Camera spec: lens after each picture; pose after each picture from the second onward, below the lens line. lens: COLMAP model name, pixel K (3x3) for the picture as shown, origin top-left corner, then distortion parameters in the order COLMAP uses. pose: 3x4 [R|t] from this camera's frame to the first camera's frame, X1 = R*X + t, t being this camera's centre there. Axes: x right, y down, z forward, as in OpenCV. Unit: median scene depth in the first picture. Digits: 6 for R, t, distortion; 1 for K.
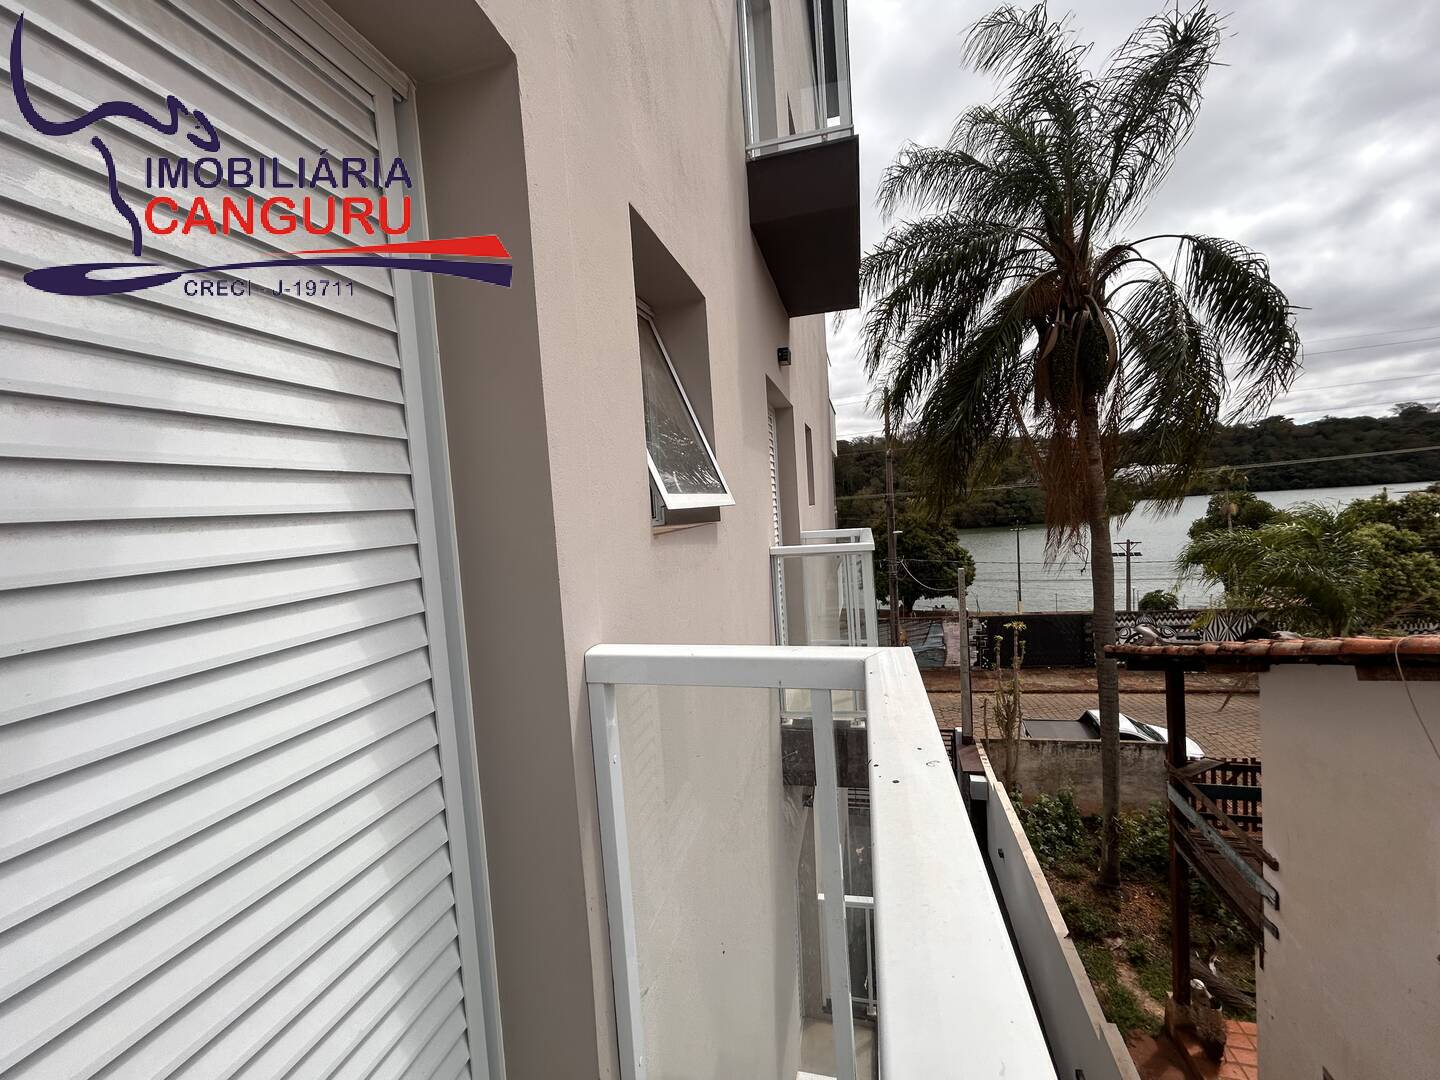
lens RADIAL K [[581.2, 0, 721.5], [0, 581.2, 547.3], [0, 0, 1]] dist [-0.002390, 0.001493]
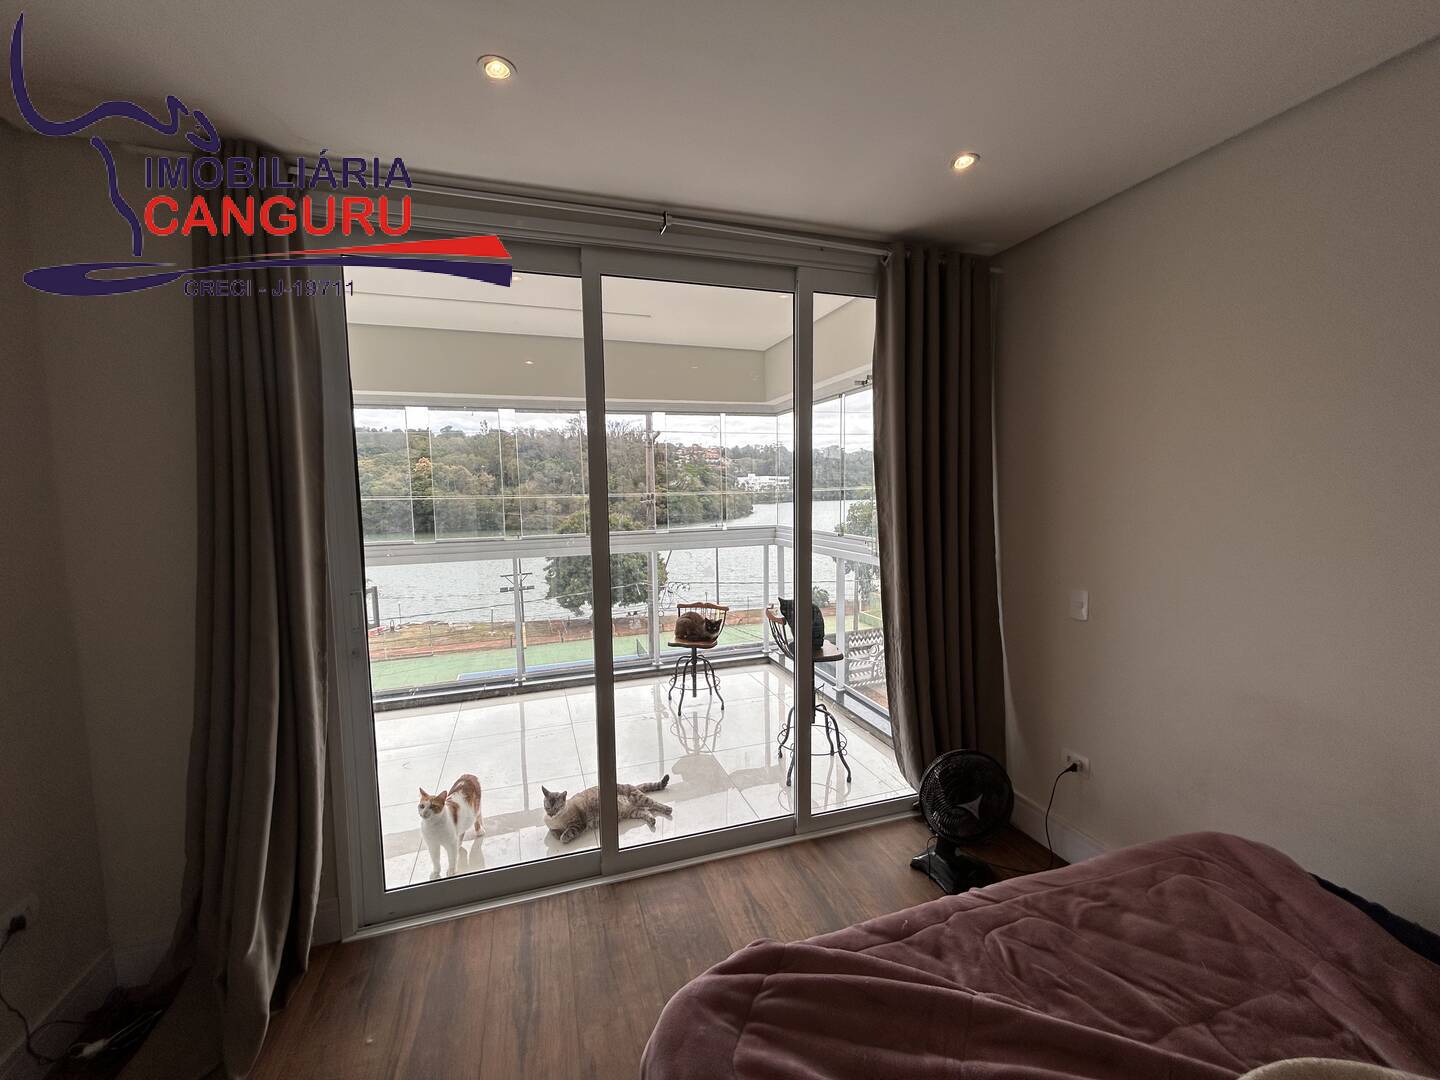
lens RADIAL K [[581.2, 0, 719.2], [0, 581.2, 543.5], [0, 0, 1]] dist [-0.002390, 0.001493]
pose [[0.841156, -0.002346, 0.540787, -0.012848], [0.001504, 0.999997, 0.002000, -0.012139], [-0.540790, -0.000869, 0.841157, 0.137454]]
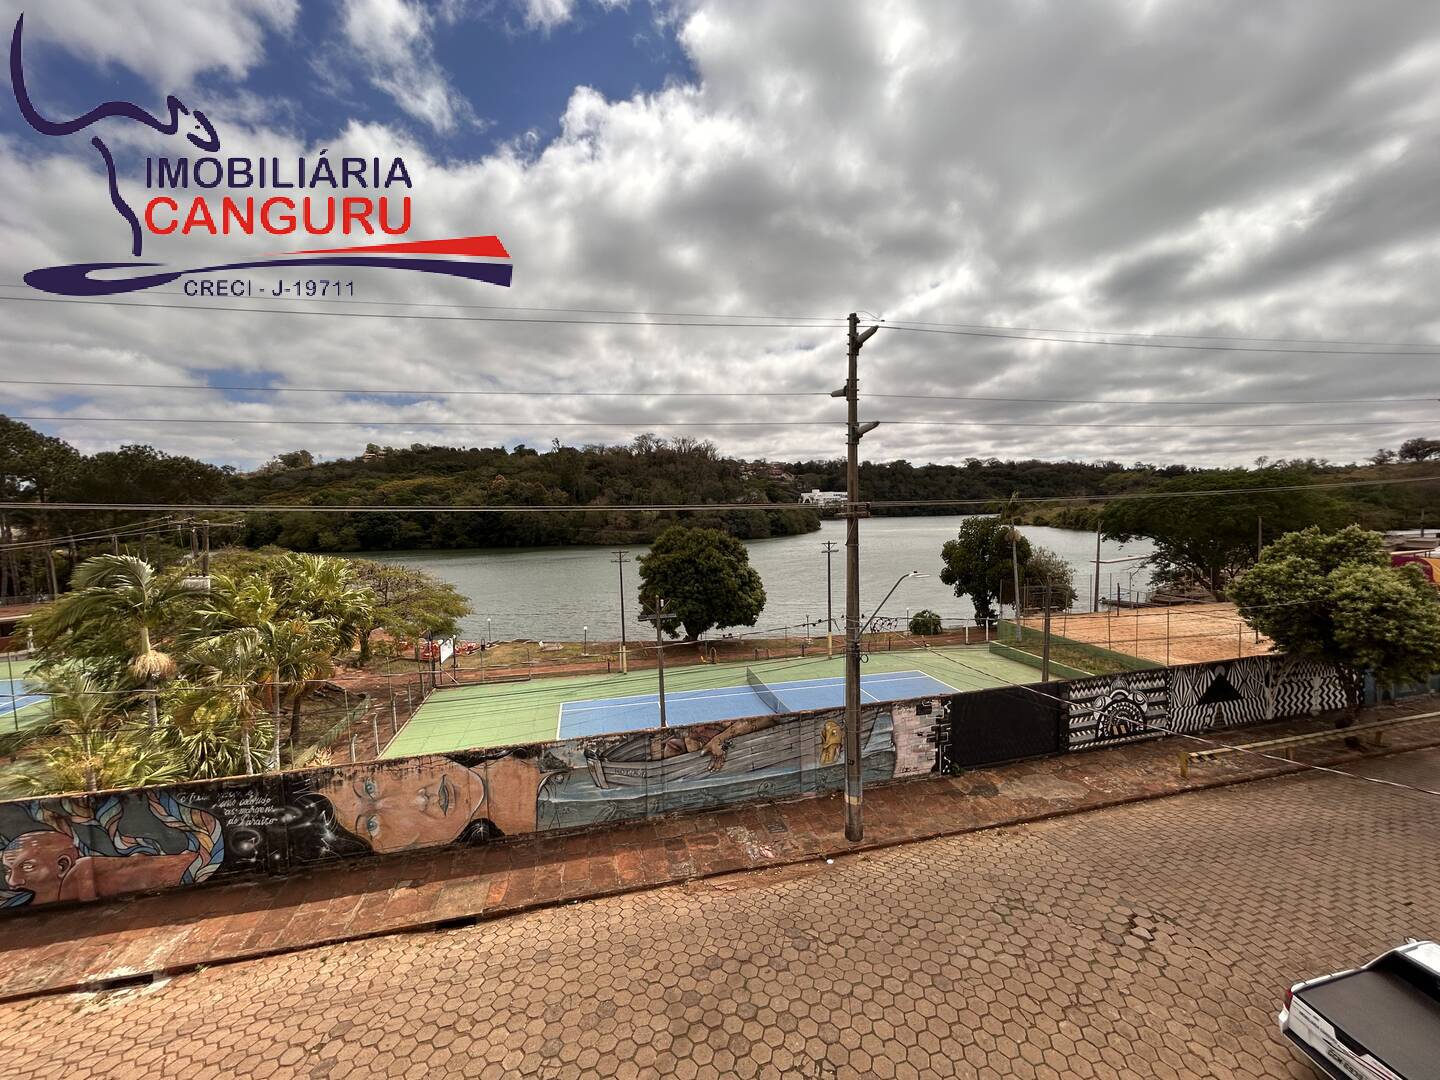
lens RADIAL K [[581.2, 0, 719.9], [0, 581.2, 546.2], [0, 0, 1]] dist [-0.002390, 0.001493]
pose [[0.891461, 0.014655, 0.452861, -0.032789], [-0.005947, 0.999769, -0.020646, -0.014757], [-0.453059, 0.015712, 0.891342, 0.225076]]
